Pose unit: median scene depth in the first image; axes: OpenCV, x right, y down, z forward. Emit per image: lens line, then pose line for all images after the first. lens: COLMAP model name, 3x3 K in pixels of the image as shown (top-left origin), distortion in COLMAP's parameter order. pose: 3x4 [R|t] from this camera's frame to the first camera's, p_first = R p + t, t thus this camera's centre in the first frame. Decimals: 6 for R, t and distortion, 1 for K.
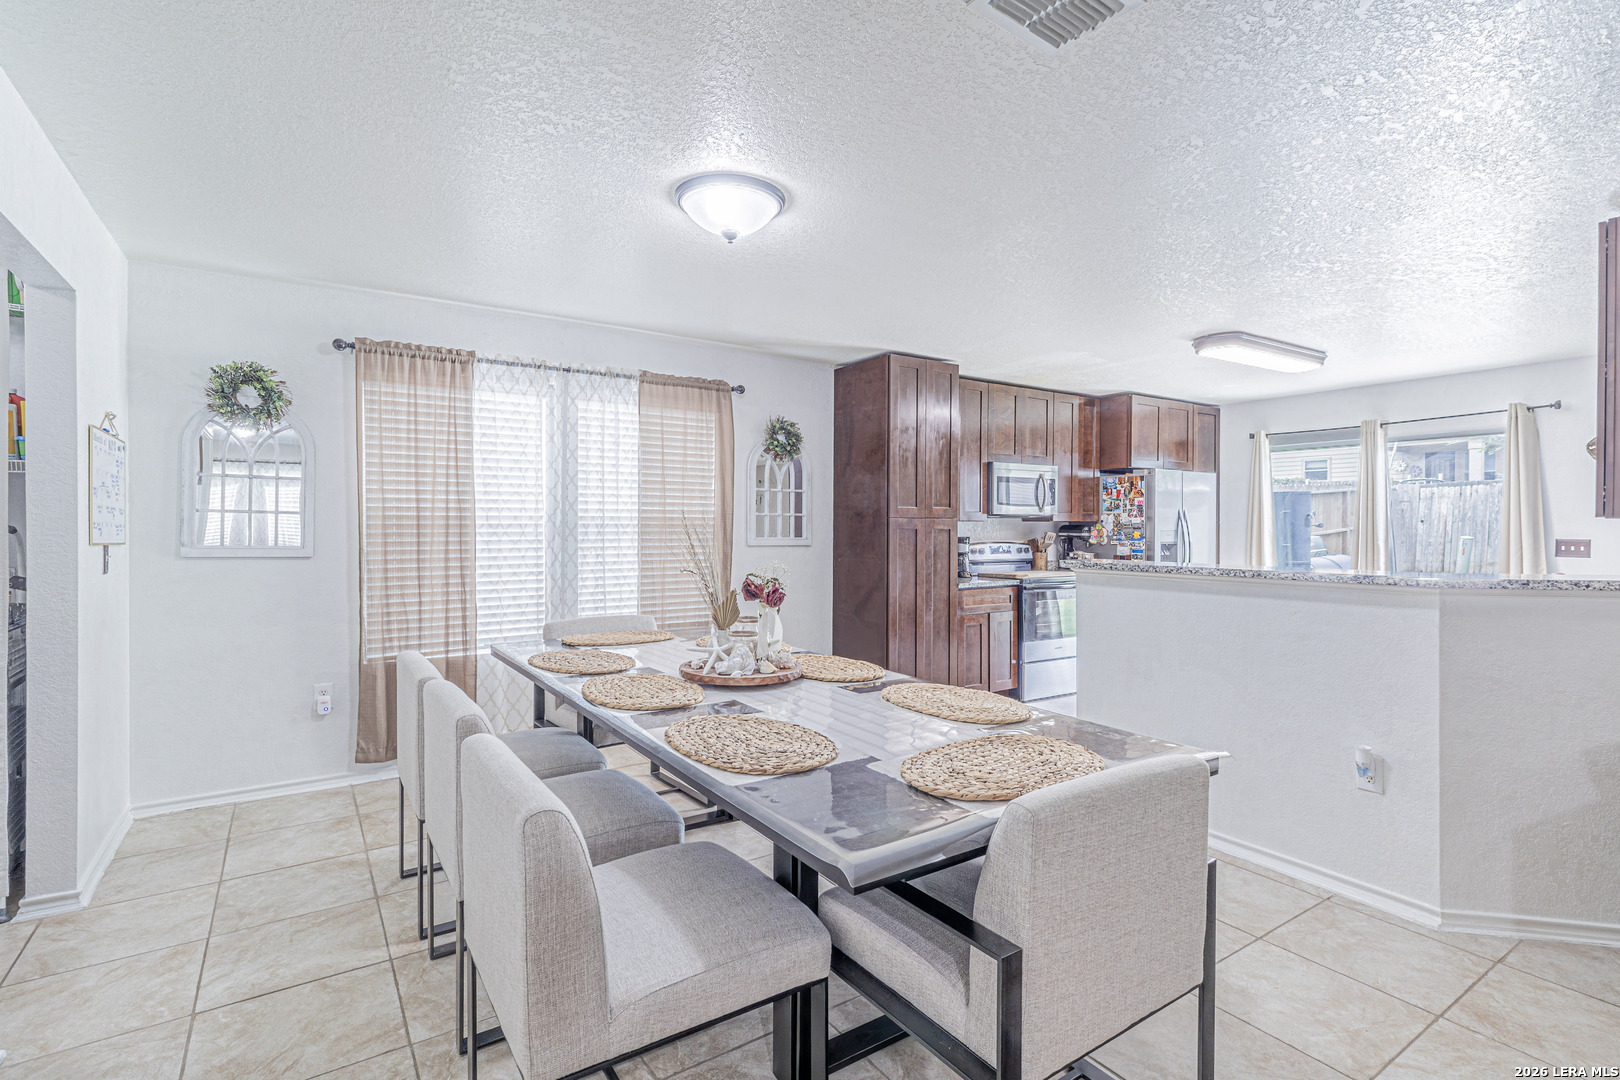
lens RADIAL K [[762.3, 0, 816.0], [0, 762.3, 535.0], [0, 0, 1]] dist [0.004437, 0.000769]
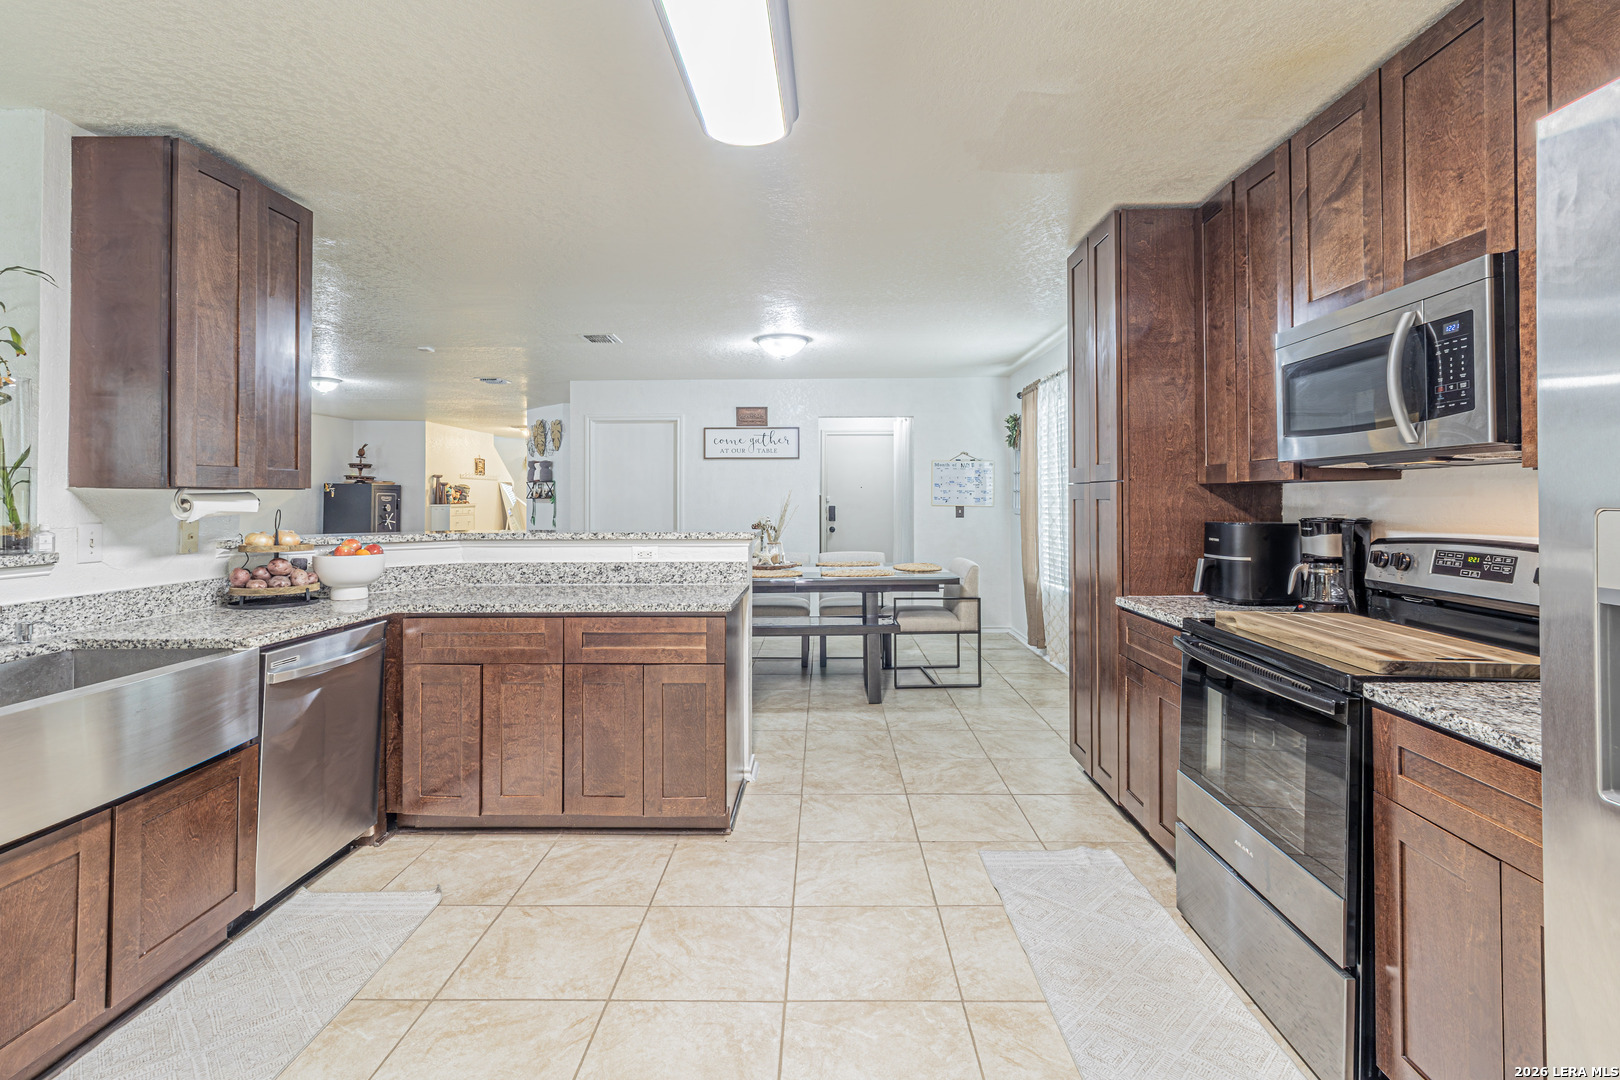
lens RADIAL K [[762.2, 0, 811.2], [0, 762.2, 485.6], [0, 0, 1]] dist [0.002863, 0.000023]
pose [[-0.571972, -0.013758, -0.820158, 0.802255], [-0.004926, 0.999899, -0.013337, -0.009869], [0.820259, -0.003588, -0.571982, 1.173453]]
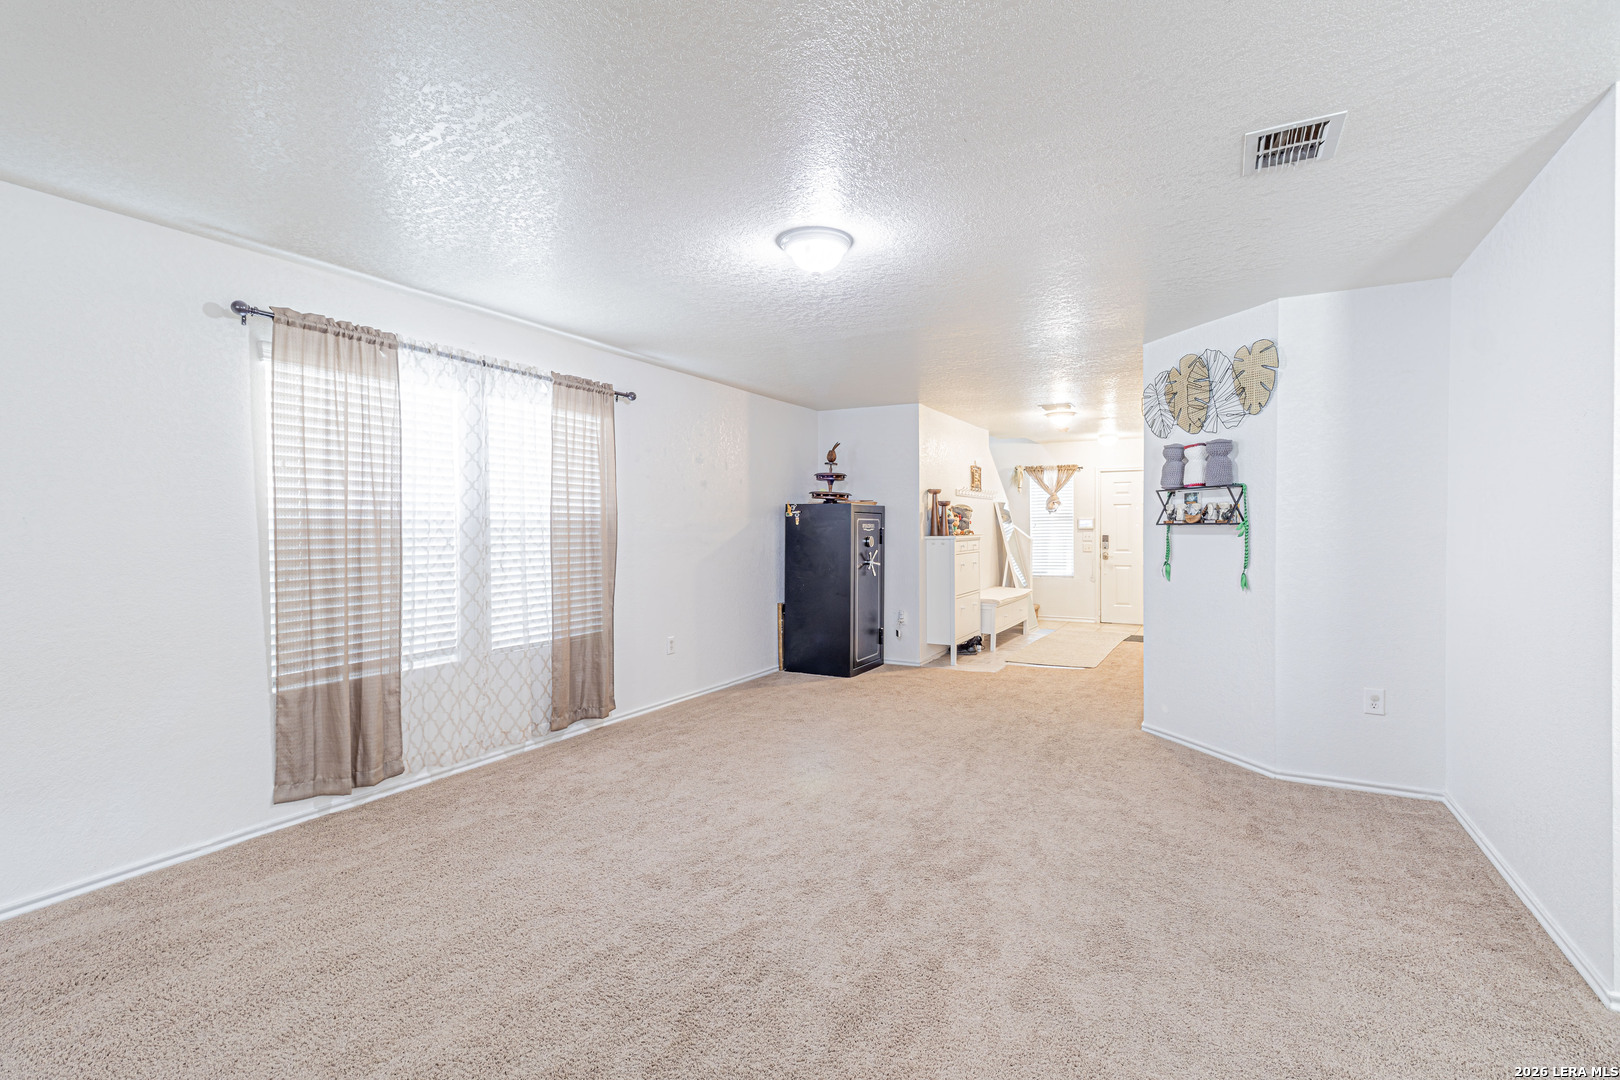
lens RADIAL K [[752.4, 0, 827.7], [0, 752.4, 537.4], [0, 0, 1]] dist [0.006370, 0.000177]
pose [[-0.883555, 0.009784, -0.468225, 0.421174], [0.001945, 0.999850, 0.017221, -0.000482], [0.468323, 0.014305, -0.883441, 0.125870]]
